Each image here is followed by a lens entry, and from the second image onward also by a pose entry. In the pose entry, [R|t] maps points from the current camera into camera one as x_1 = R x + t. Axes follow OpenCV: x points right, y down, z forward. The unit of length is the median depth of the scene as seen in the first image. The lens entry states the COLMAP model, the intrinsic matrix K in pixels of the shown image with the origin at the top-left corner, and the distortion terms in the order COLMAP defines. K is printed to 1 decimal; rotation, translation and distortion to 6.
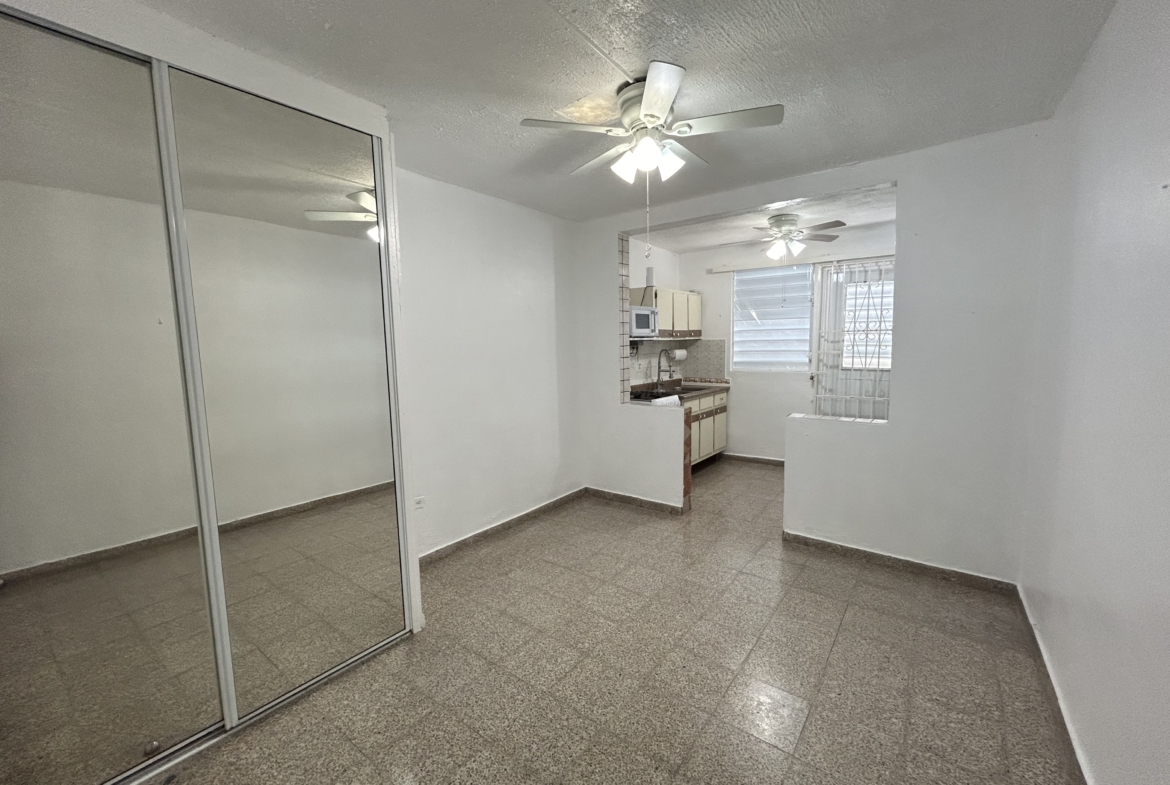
lens RADIAL K [[469.5, 0, 590.5], [0, 469.5, 386.3], [0, 0, 1]] dist [0.000232, 0.000924]
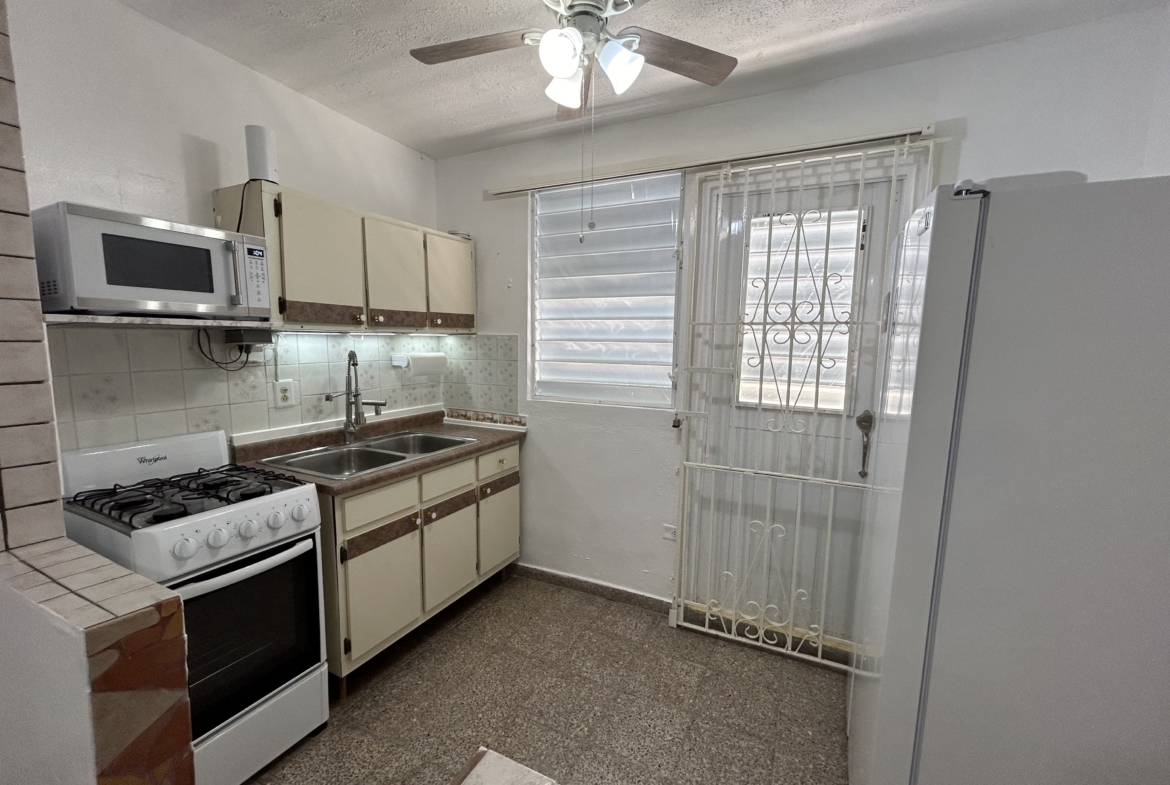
lens RADIAL K [[469.5, 0, 585.0], [0, 469.5, 391.8], [0, 0, 1]] dist [0.000232, 0.000924]
pose [[0.981865, 0.008136, 0.189409, 0.324432], [-0.010642, 0.999869, 0.012215, -0.059201], [-0.189284, -0.014009, 0.981822, 0.621954]]
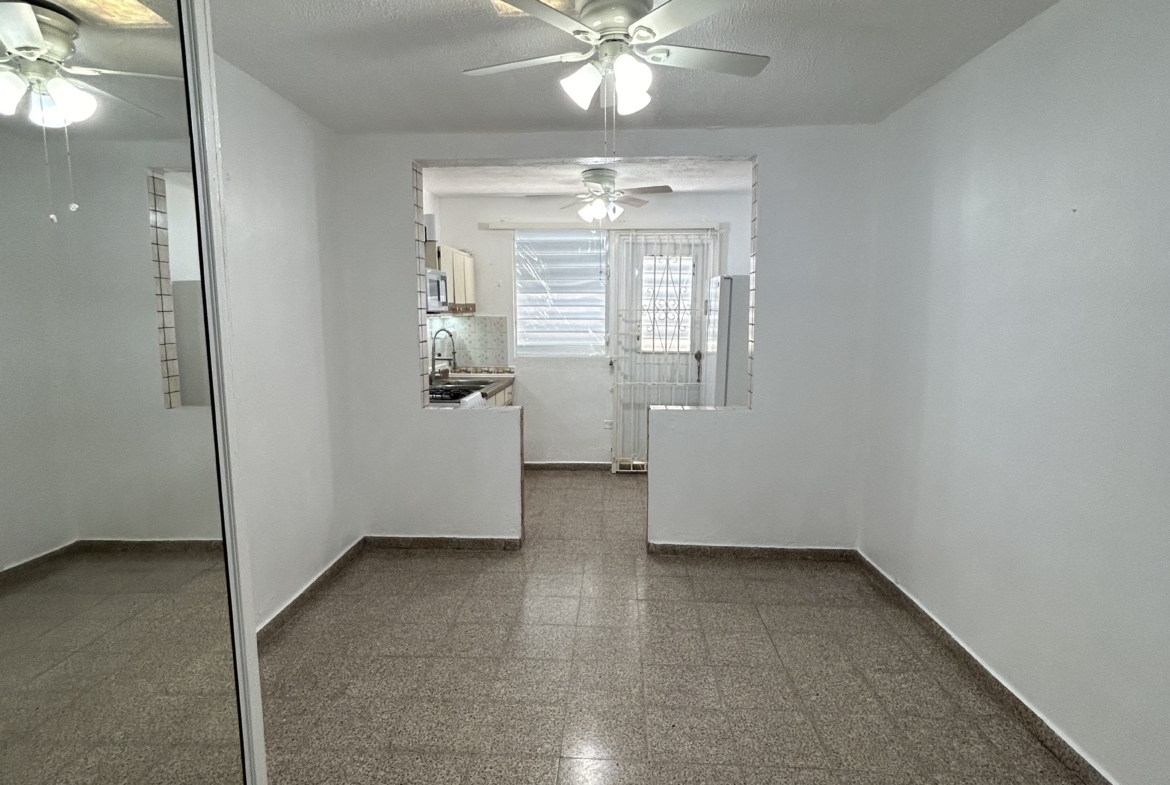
lens RADIAL K [[625.3, 0, 582.5], [0, 625.3, 386.2], [0, 0, 1]] dist [0.000415, -0.003734]
pose [[0.830986, -0.048470, 0.554177, -0.230091], [0.039263, 0.998823, 0.028486, -0.011858], [-0.554905, -0.001913, 0.831911, 0.086863]]
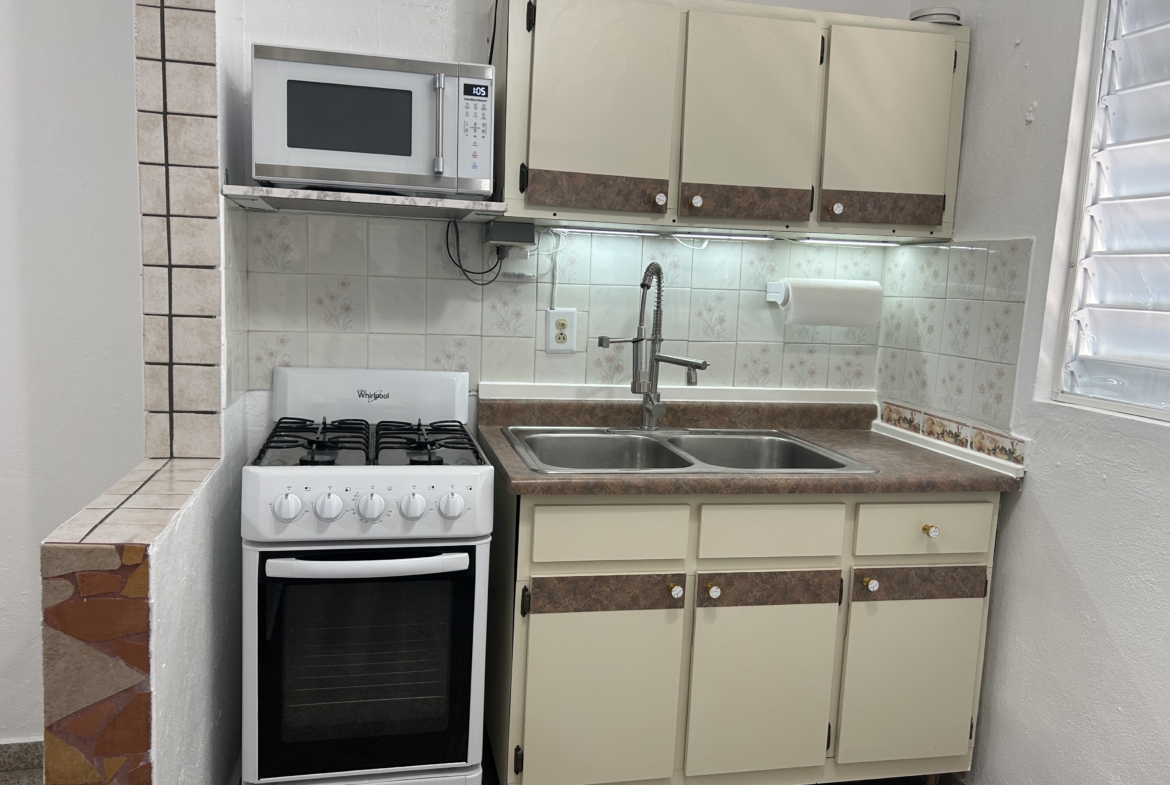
lens RADIAL K [[873.5, 0, 582.5], [0, 873.5, 395.7], [0, 0, 1]] dist [0.034943, -0.021324]
pose [[0.770011, 0.135030, -0.623579, 0.469430], [-0.115991, 0.990688, 0.071296, -0.048257], [0.627399, 0.017431, 0.778503, 0.726875]]
